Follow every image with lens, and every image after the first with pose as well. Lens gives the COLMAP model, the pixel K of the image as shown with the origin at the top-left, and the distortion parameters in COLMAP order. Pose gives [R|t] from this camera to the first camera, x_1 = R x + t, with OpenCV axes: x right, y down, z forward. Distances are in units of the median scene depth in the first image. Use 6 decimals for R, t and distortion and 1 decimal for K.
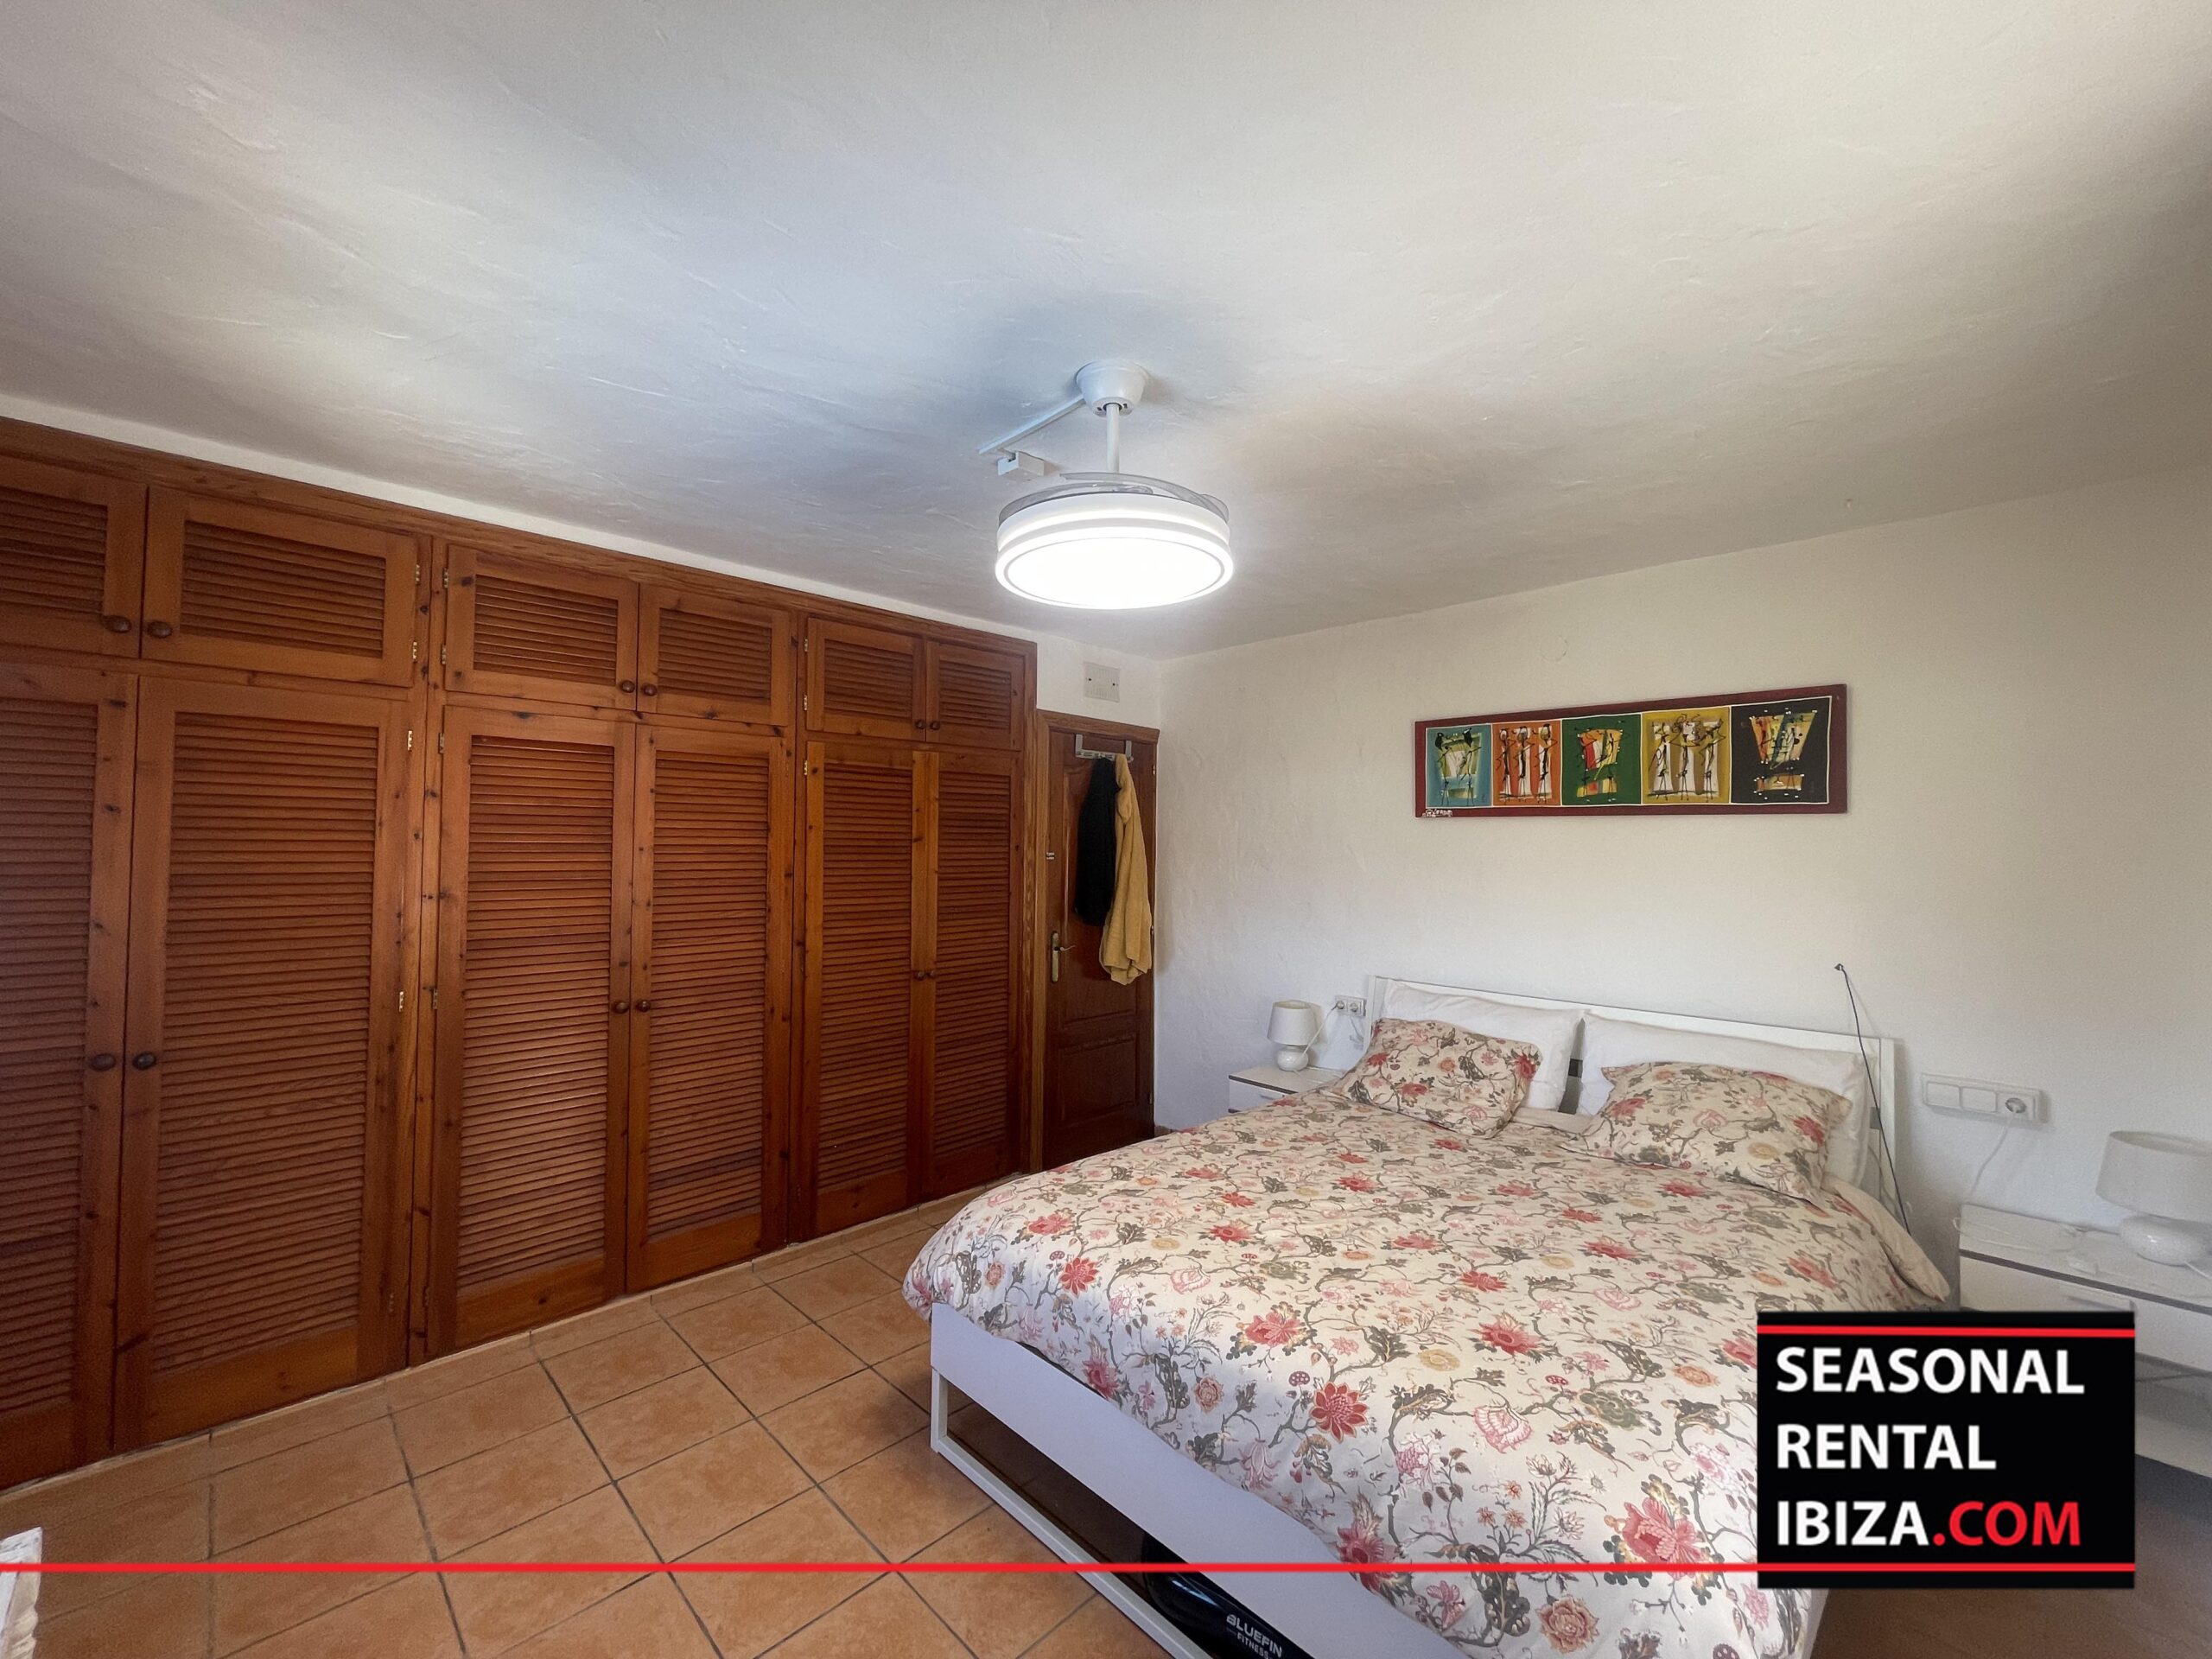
lens RADIAL K [[894.2, 0, 1100.9], [0, 894.2, 822.6], [0, 0, 1]] dist [-0.003492, -0.000886]
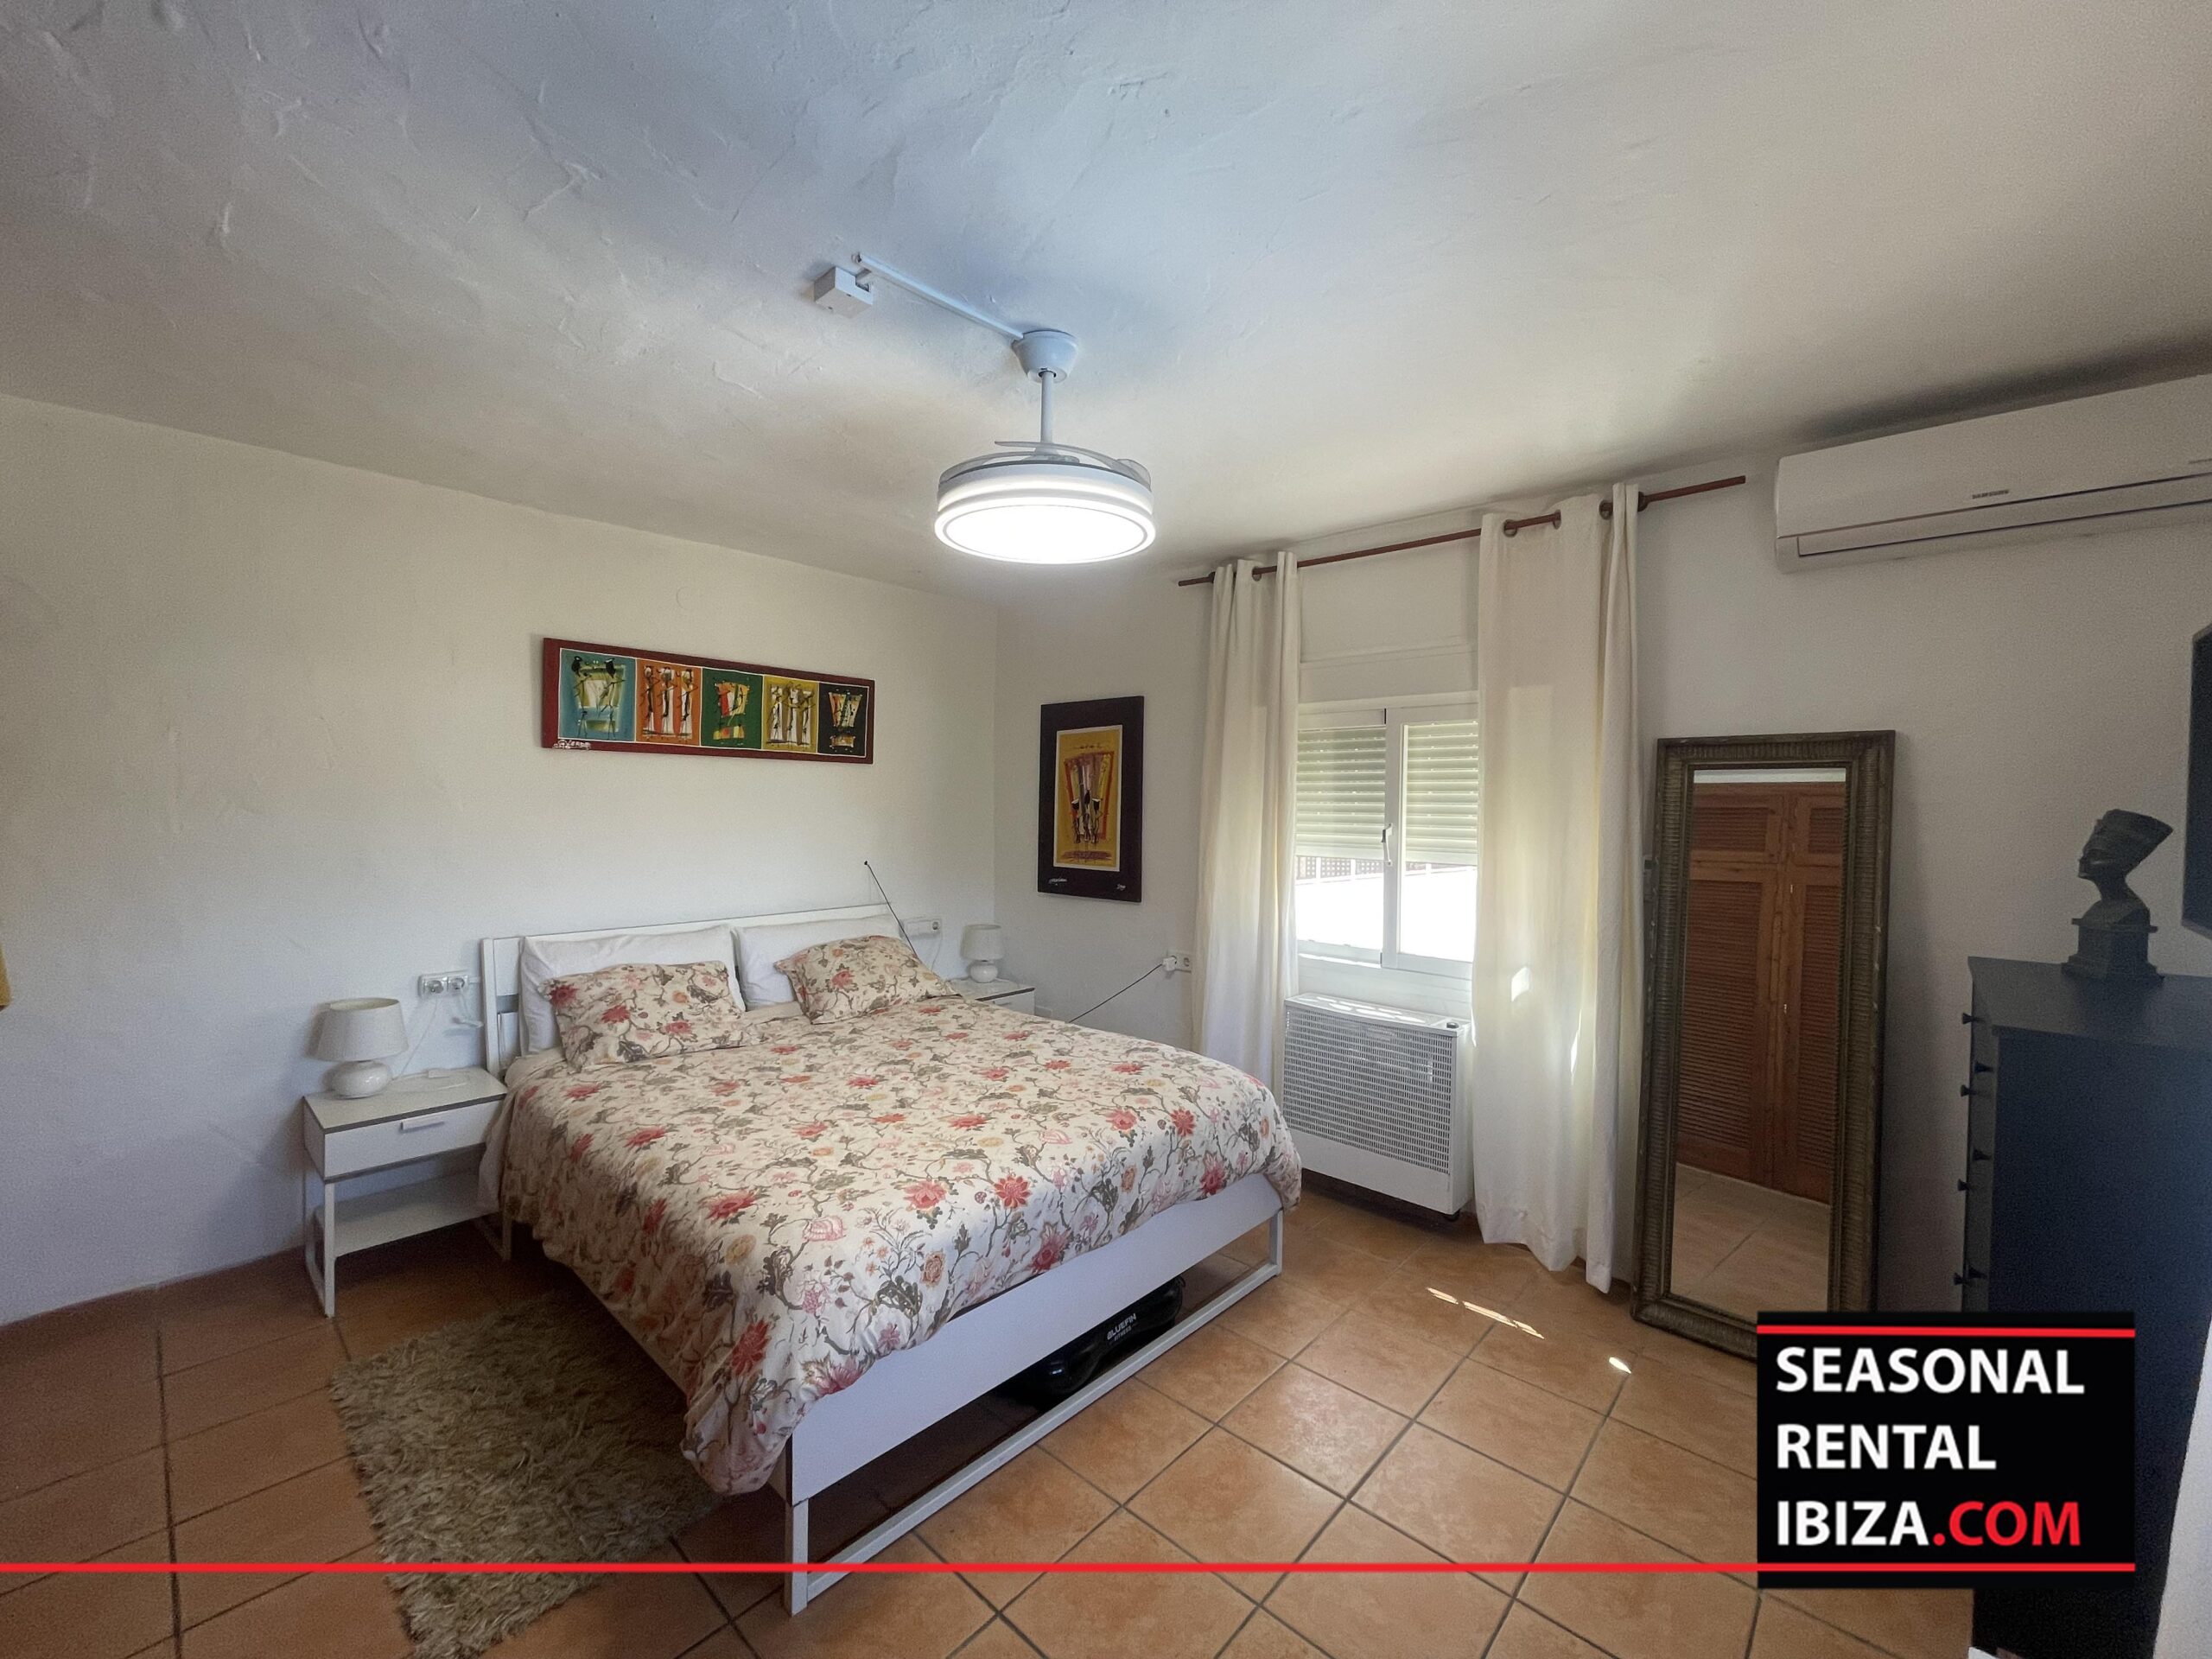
lens RADIAL K [[894.2, 0, 1104.6], [0, 894.2, 822.0], [0, 0, 1]] dist [-0.003492, -0.000886]
pose [[-0.047757, -0.037204, 0.998166, -0.725817], [-0.039456, 0.998596, 0.035332, 0.018850], [-0.998079, -0.037696, -0.049158, 0.651100]]
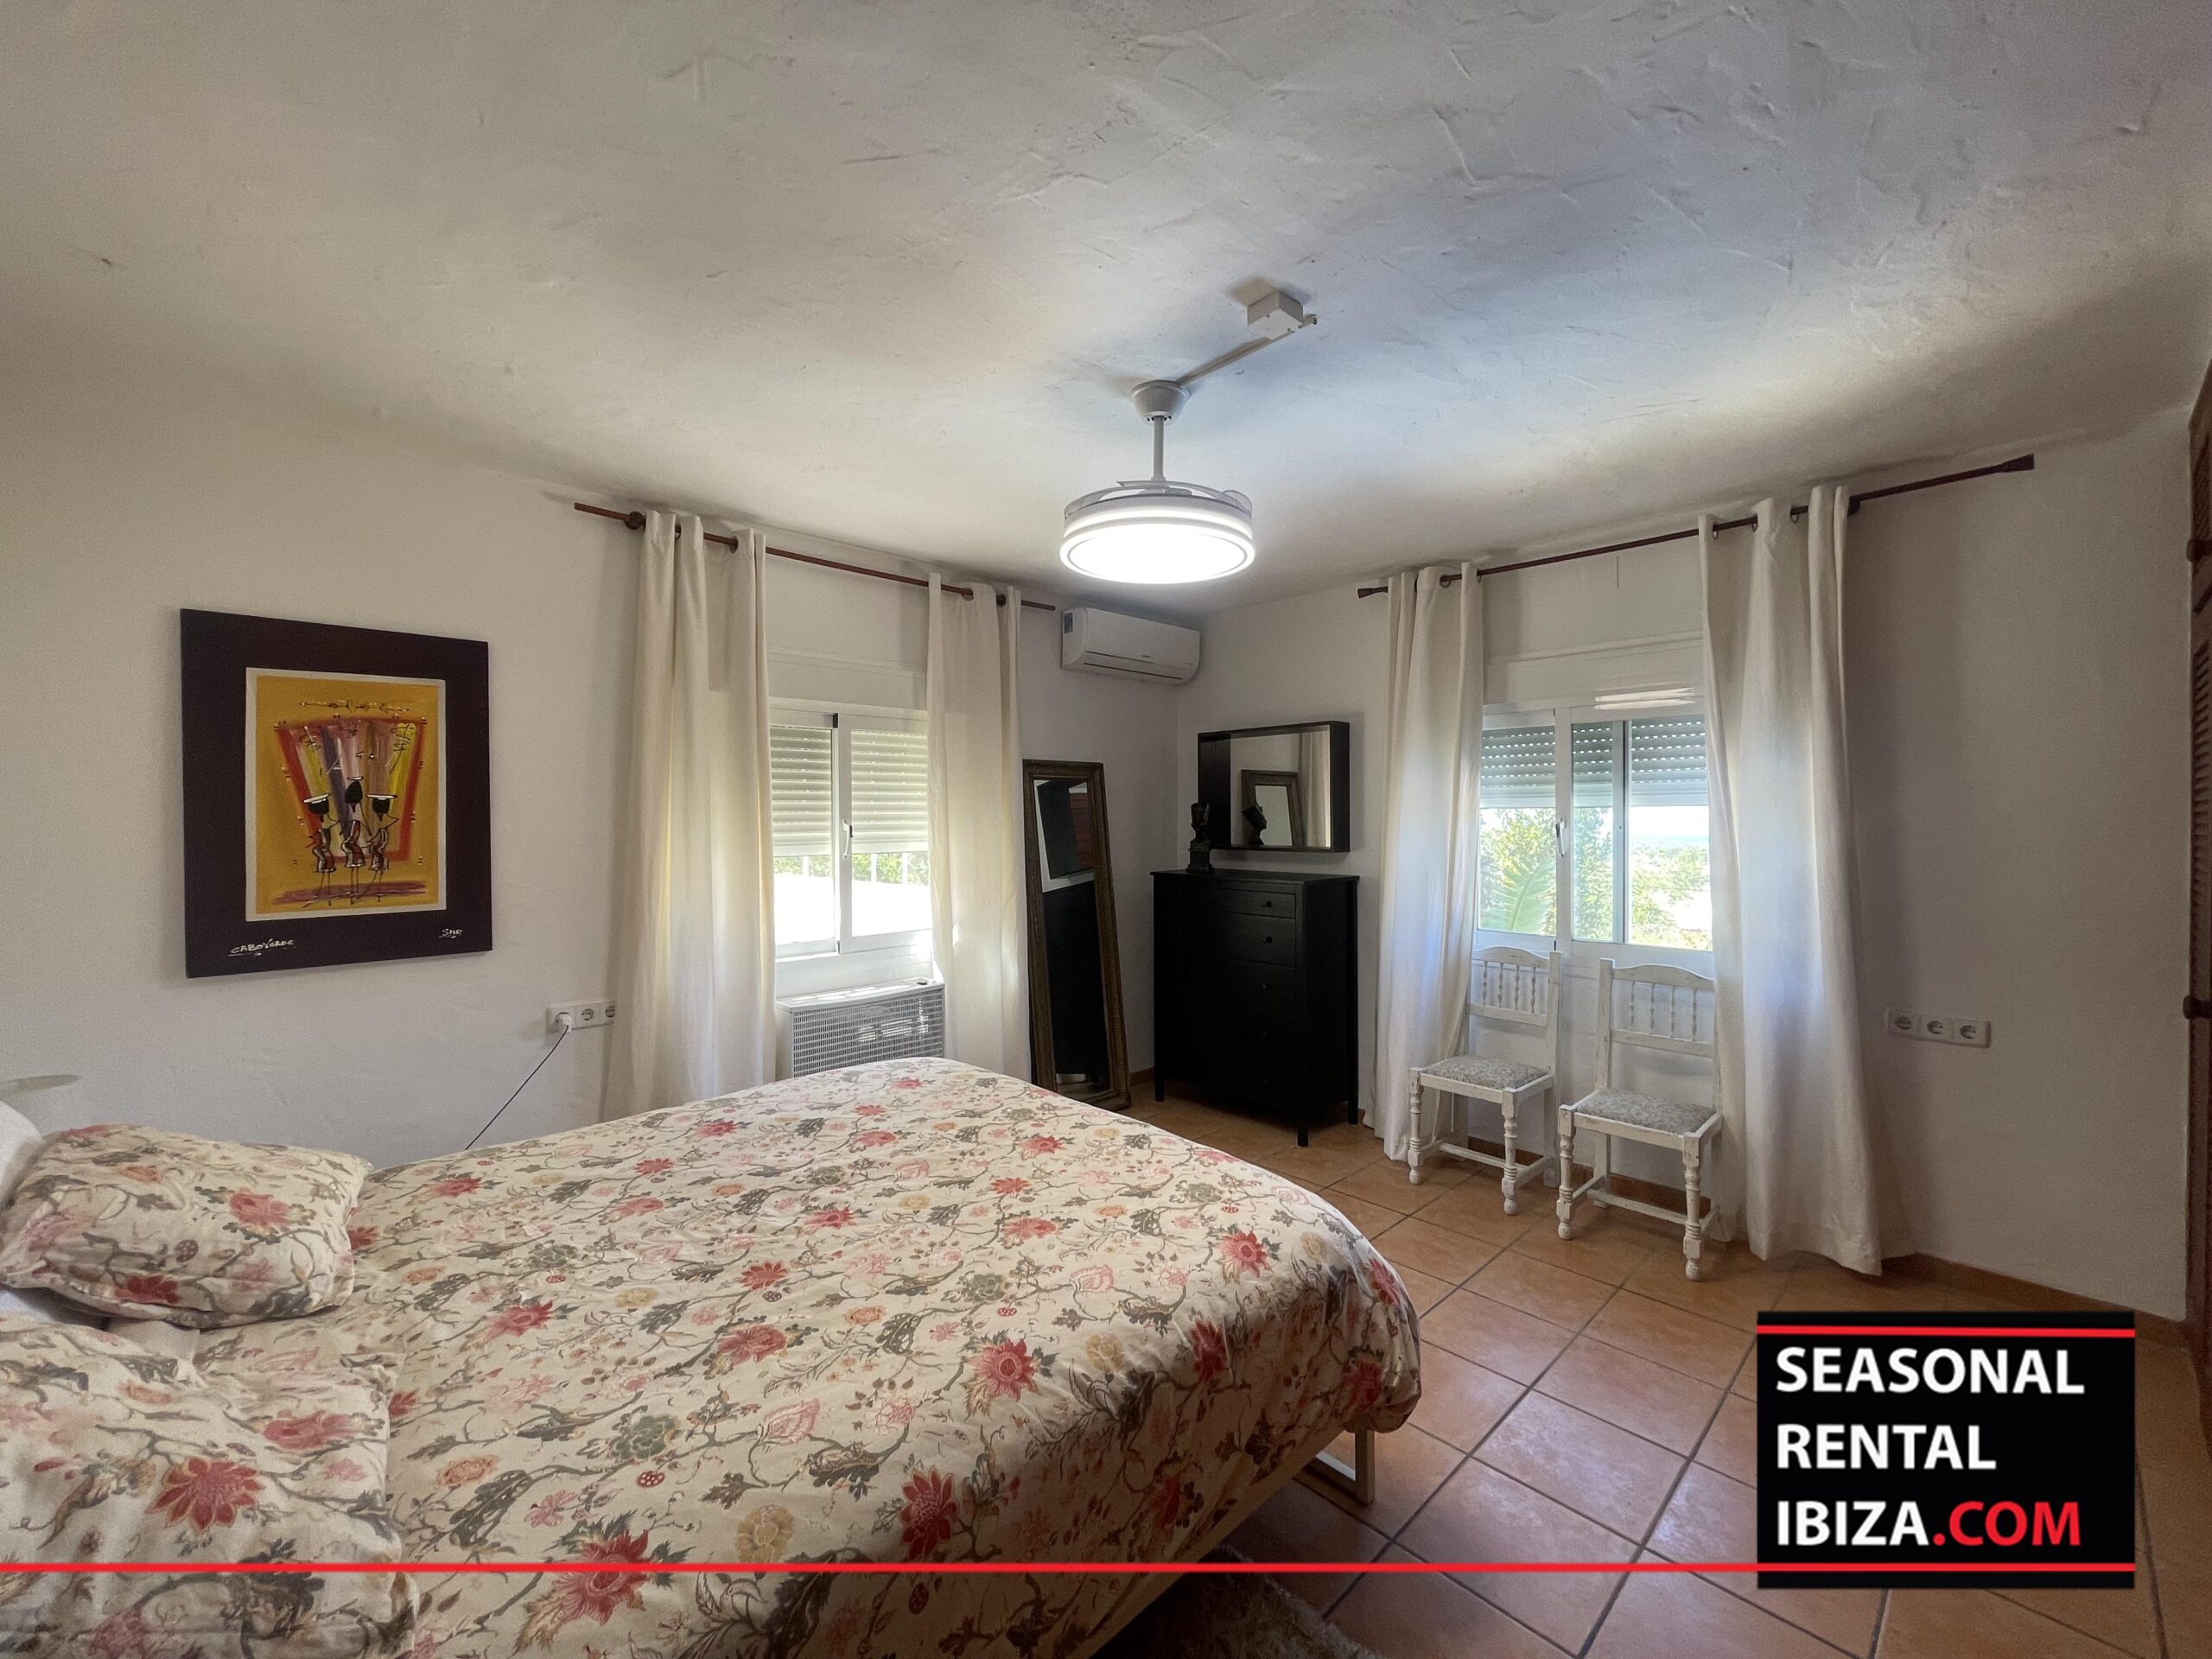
lens RADIAL K [[894.2, 0, 1097.8], [0, 894.2, 823.3], [0, 0, 1]] dist [-0.003492, -0.000886]
pose [[-0.999513, -0.008147, 0.030126, 0.037447], [-0.008747, 0.999765, -0.019849, 0.074918], [-0.029957, -0.020103, -0.999349, 1.490120]]
